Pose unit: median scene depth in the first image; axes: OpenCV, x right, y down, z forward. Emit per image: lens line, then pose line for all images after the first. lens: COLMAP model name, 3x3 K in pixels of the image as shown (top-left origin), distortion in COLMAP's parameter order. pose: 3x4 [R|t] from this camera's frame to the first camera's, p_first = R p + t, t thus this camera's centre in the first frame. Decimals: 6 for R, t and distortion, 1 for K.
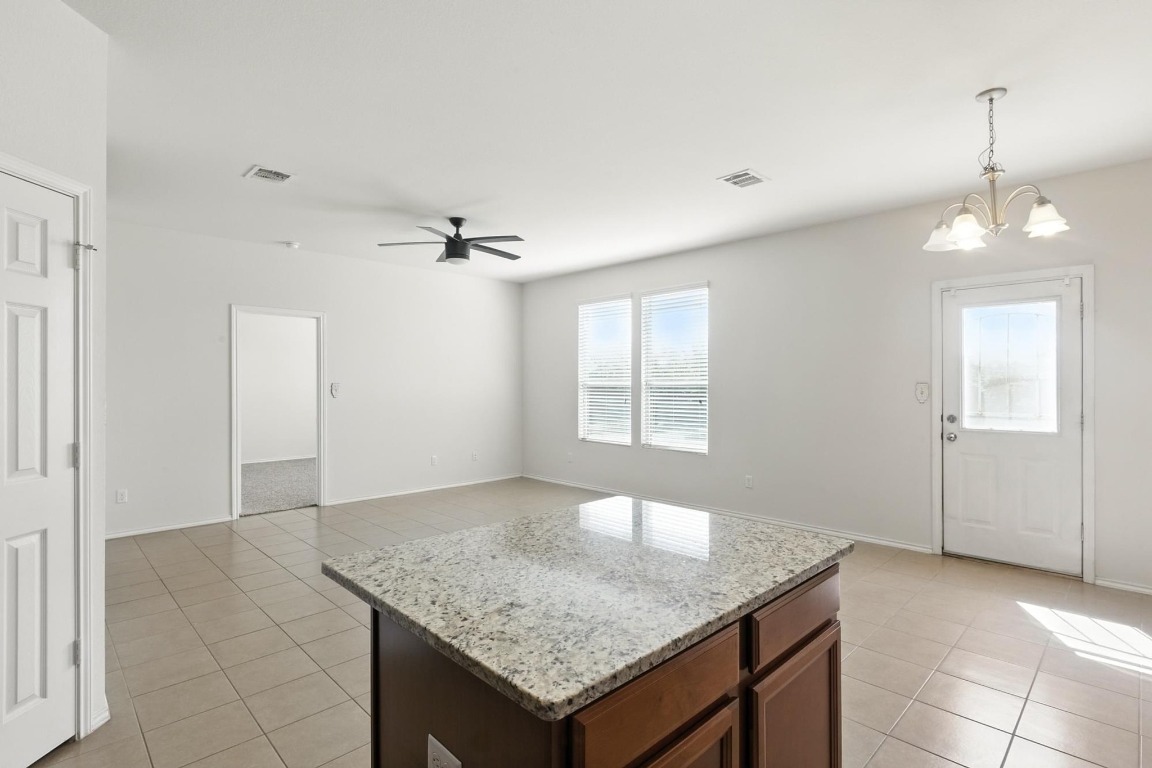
lens RADIAL K [[555.1, 0, 584.9], [0, 555.1, 384.7], [0, 0, 1]] dist [-0.011847, -0.000154]
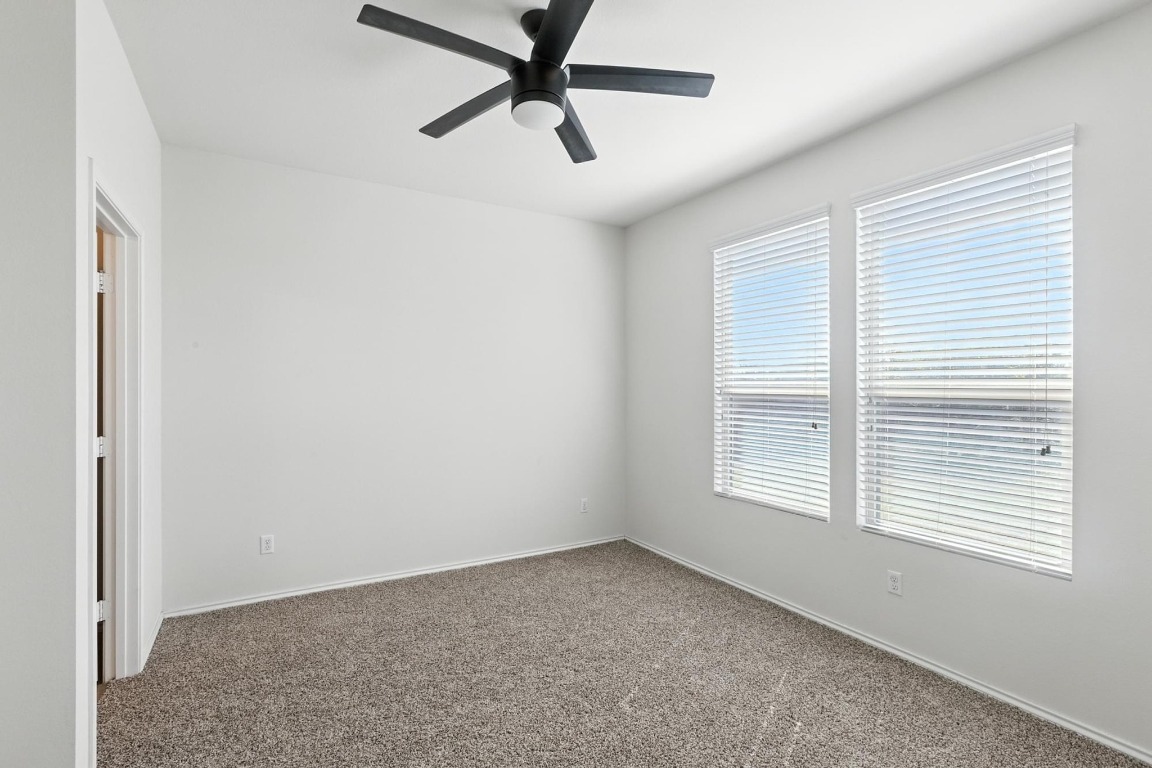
lens RADIAL K [[518.1, 0, 576.0], [0, 518.1, 384.0], [0, 0, 1]] dist [-0.014759, -0.000166]
pose [[0.973495, -0.000618, -0.228708, -0.035726], [-0.002121, 0.999929, -0.011729, -0.003304], [0.228699, 0.011903, 0.973424, 0.630391]]
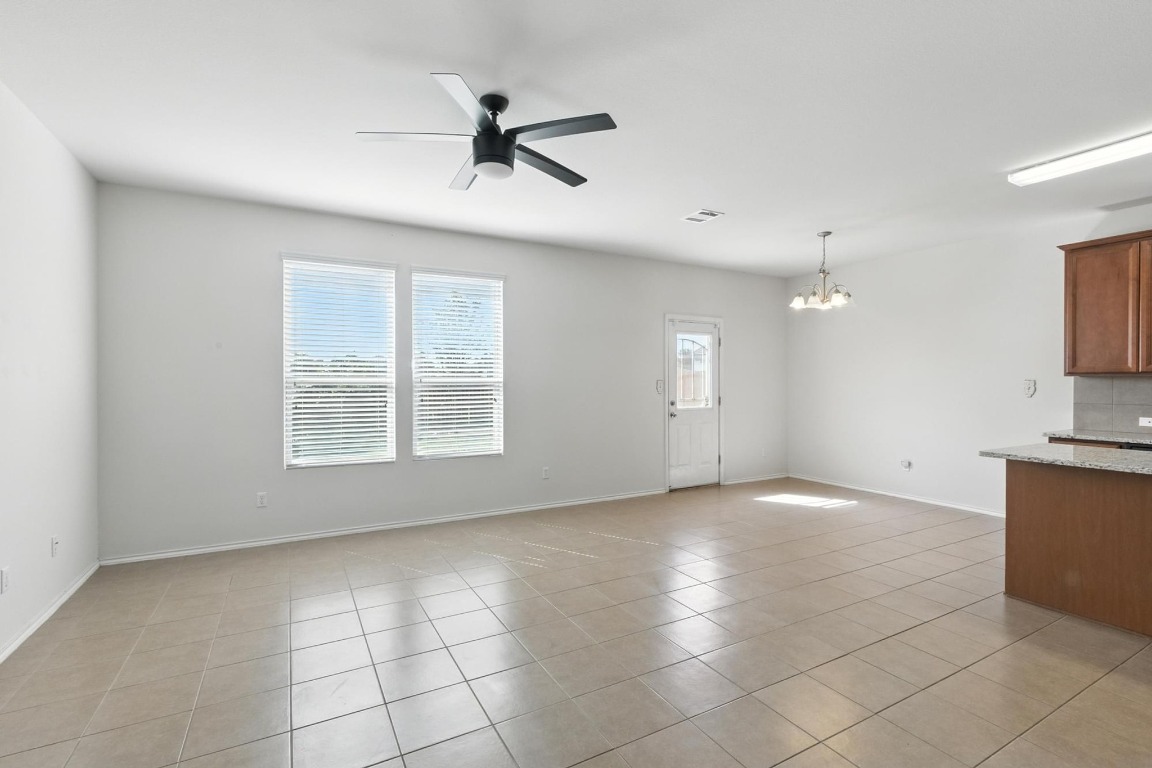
lens RADIAL K [[518.1, 0, 576.0], [0, 518.1, 384.0], [0, 0, 1]] dist [-0.014759, -0.000166]
pose [[0.277138, -0.002230, 0.960827, -0.663440], [0.005057, 0.999987, 0.000863, 0.003770], [-0.960817, 0.004620, 0.277146, 0.690499]]
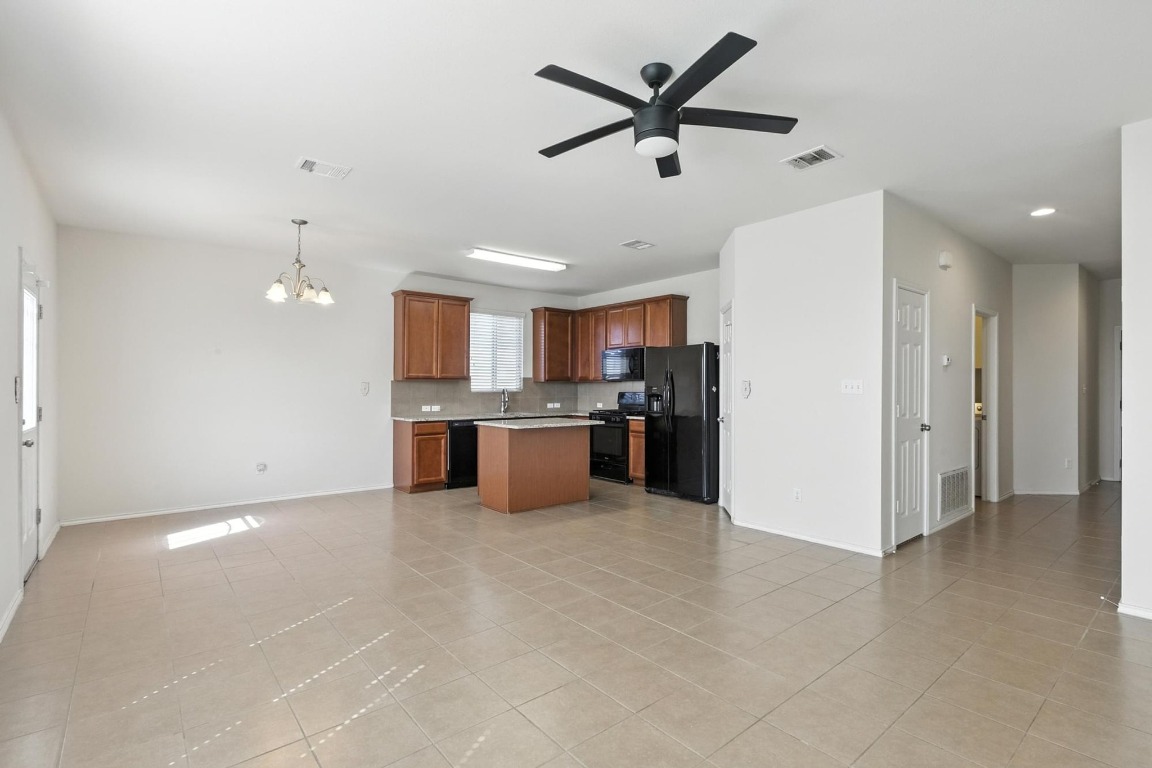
lens RADIAL K [[535.2, 0, 583.5], [0, 535.2, 388.2], [0, 0, 1]] dist [-0.000563, -0.000515]
pose [[-0.995725, 0.001929, 0.092346, -0.188654], [0.002506, 0.999978, 0.006131, 0.008459], [-0.092332, 0.006336, -0.995708, 1.375042]]
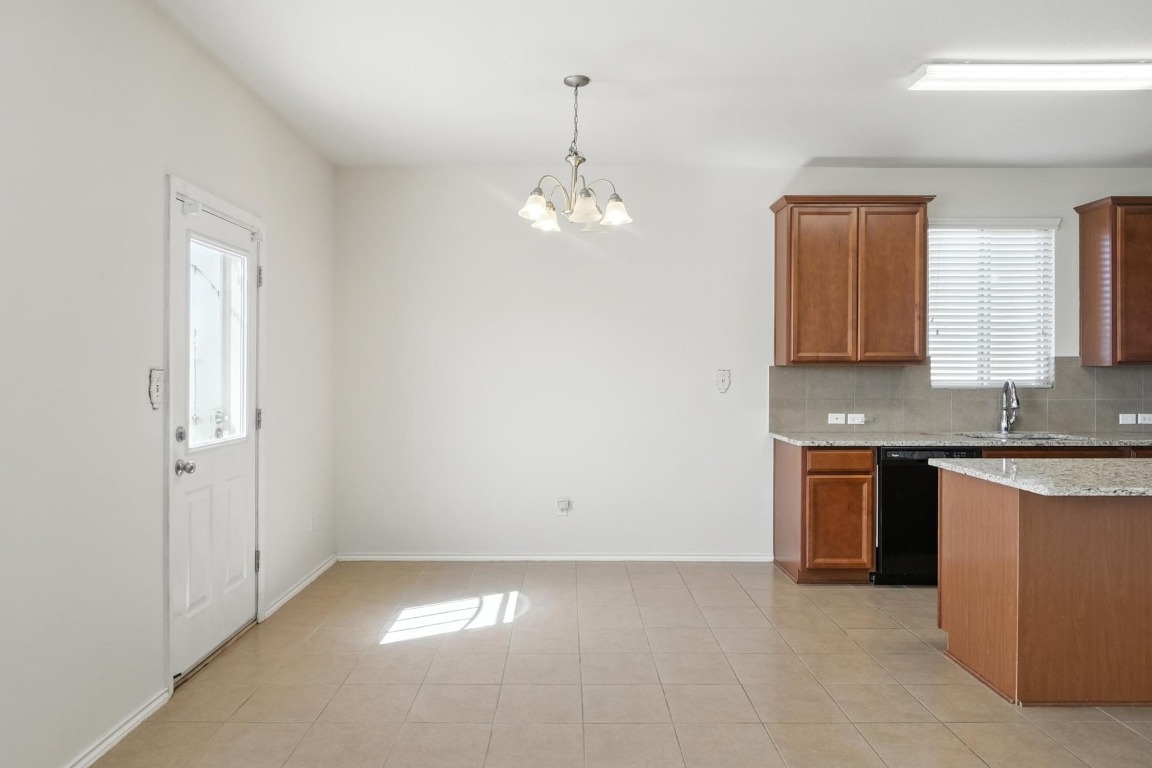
lens RADIAL K [[732.3, 0, 567.5], [0, 732.3, 368.9], [0, 0, 1]] dist [-0.000890, -0.001551]
pose [[-0.709069, 0.004292, 0.705126, -0.099993], [0.005494, 0.999985, -0.000561, -0.000416], [-0.705118, 0.003476, -0.709082, 1.004290]]
